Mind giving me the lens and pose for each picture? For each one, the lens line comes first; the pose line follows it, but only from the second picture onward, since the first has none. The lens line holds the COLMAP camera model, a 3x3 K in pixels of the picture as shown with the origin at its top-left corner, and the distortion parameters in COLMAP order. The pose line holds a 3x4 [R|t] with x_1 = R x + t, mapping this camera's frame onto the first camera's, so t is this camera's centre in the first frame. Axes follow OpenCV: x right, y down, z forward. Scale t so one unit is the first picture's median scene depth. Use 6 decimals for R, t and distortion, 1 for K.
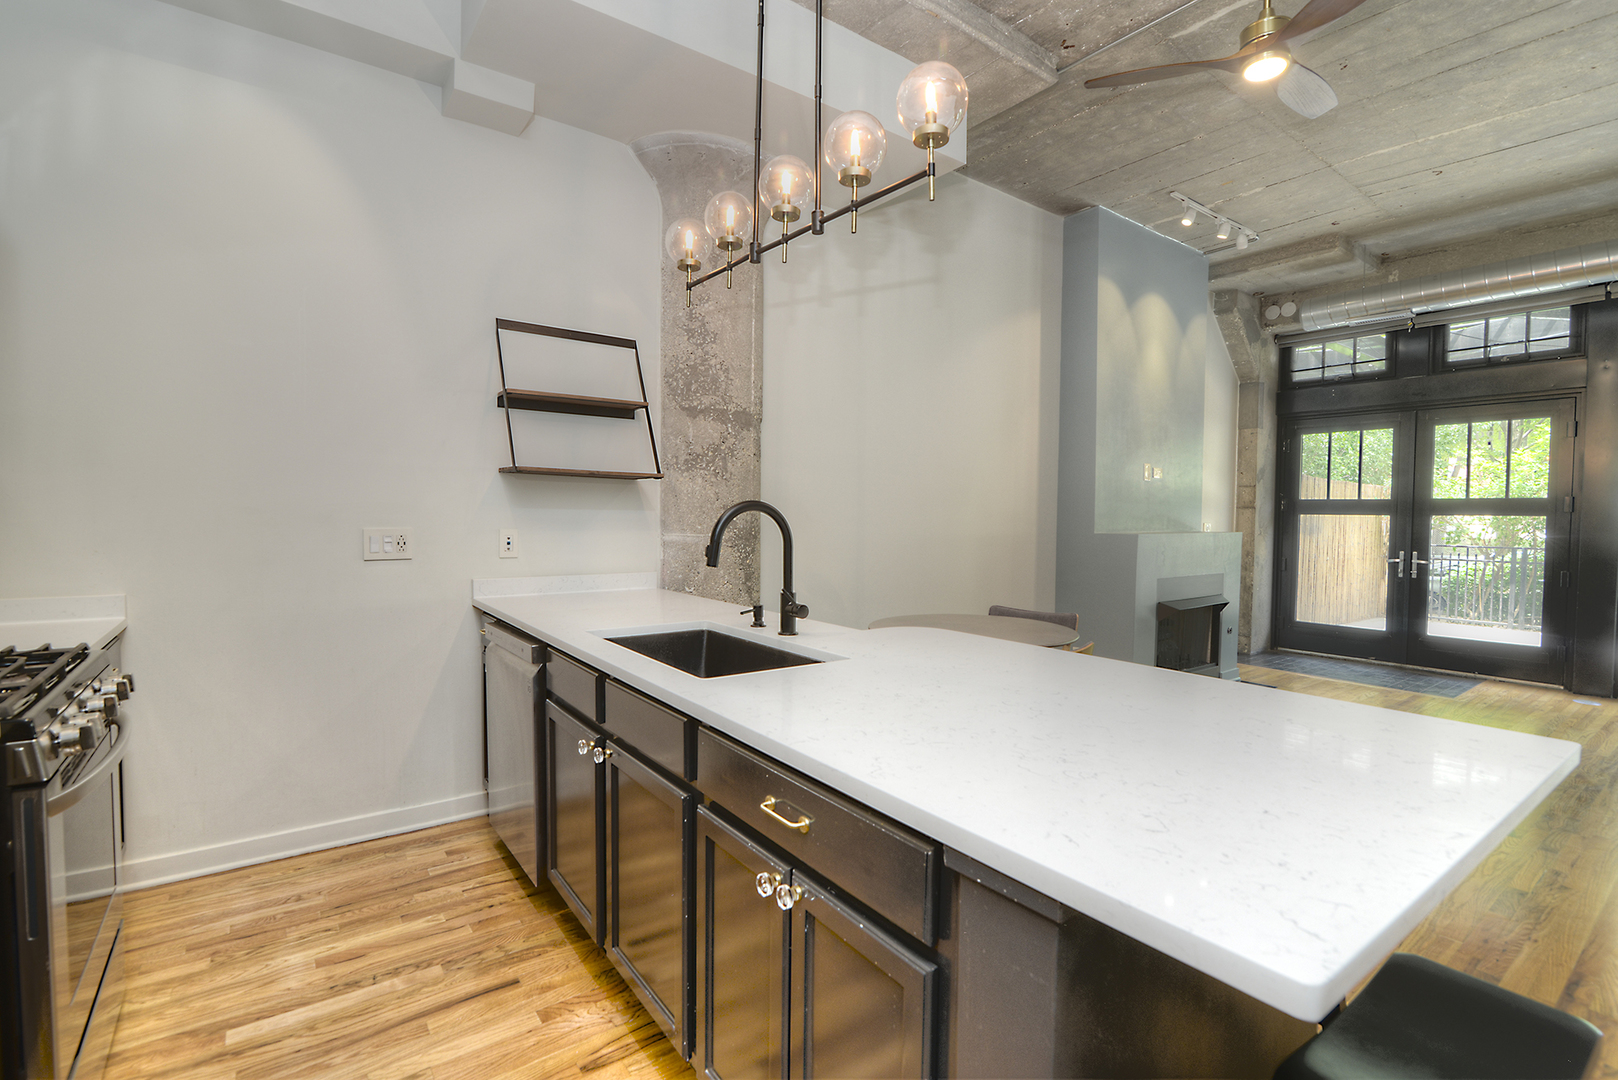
lens RADIAL K [[743.3, 0, 801.4], [0, 743.3, 538.4], [0, 0, 1]] dist [-0.021079, 0.000859]
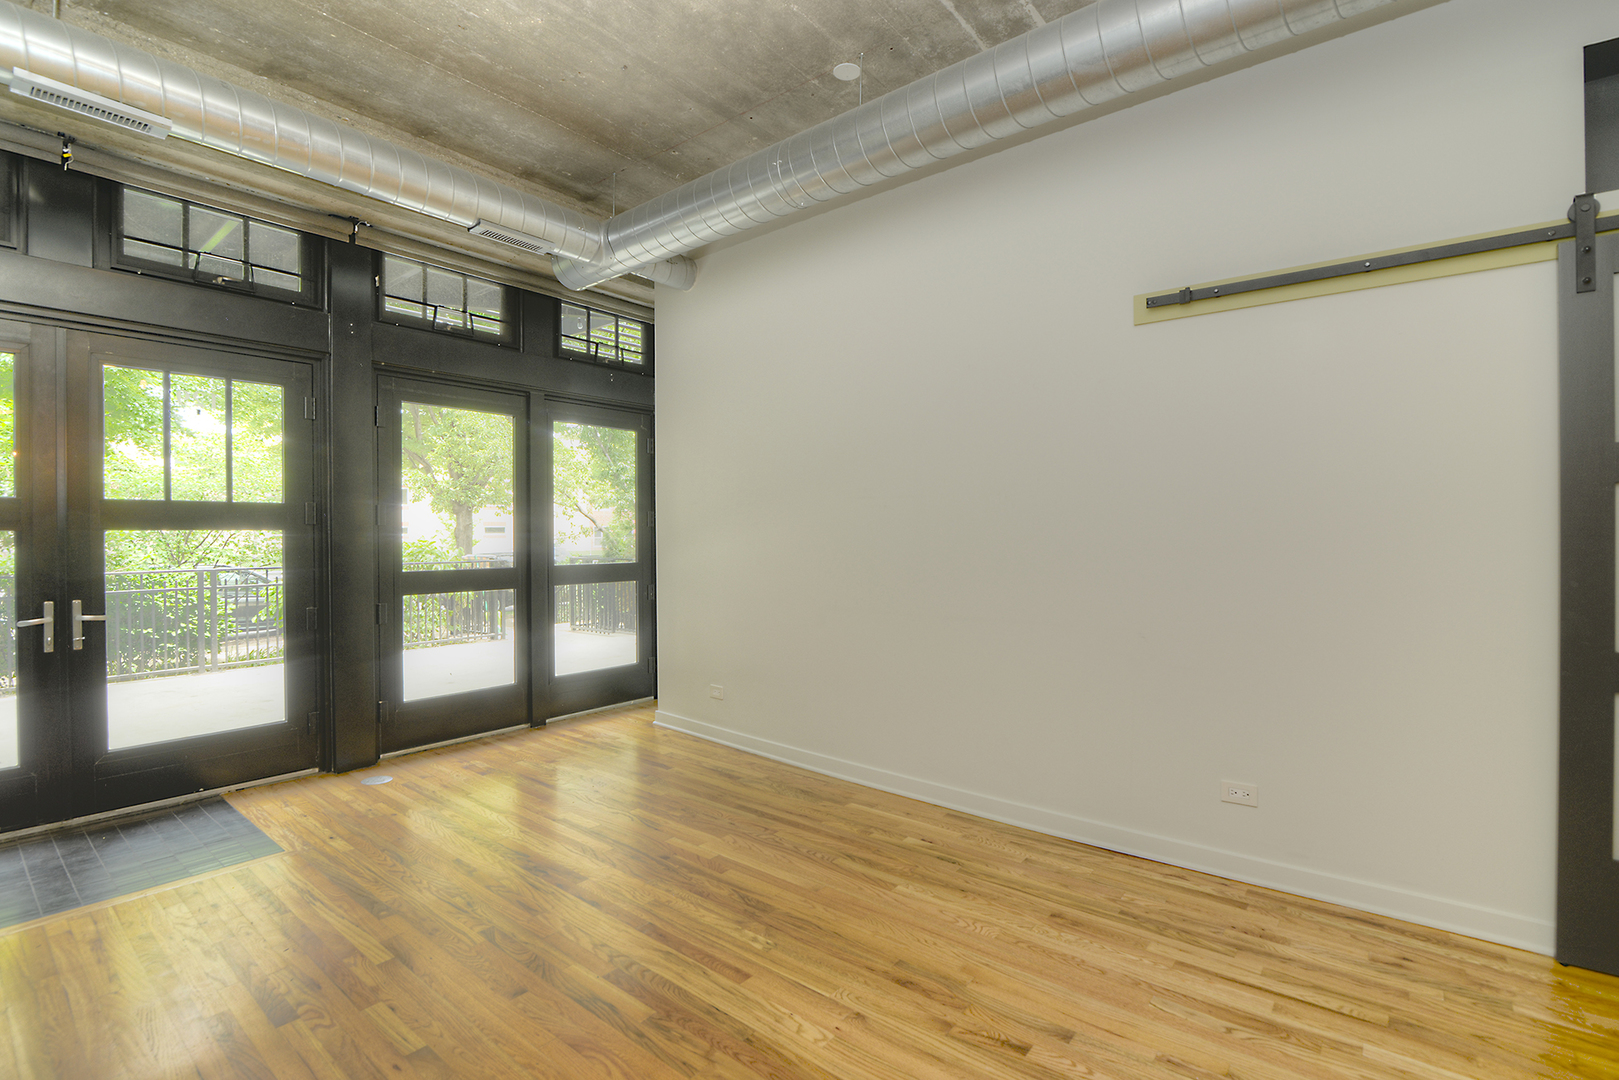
lens RADIAL K [[747.9, 0, 805.9], [0, 747.9, 539.3], [0, 0, 1]] dist [-0.019382, 0.000908]
pose [[-0.251821, -0.018506, 0.967597, 0.224770], [0.034232, 0.999021, 0.028016, -0.024486], [-0.967168, 0.040177, -0.250941, 0.702355]]
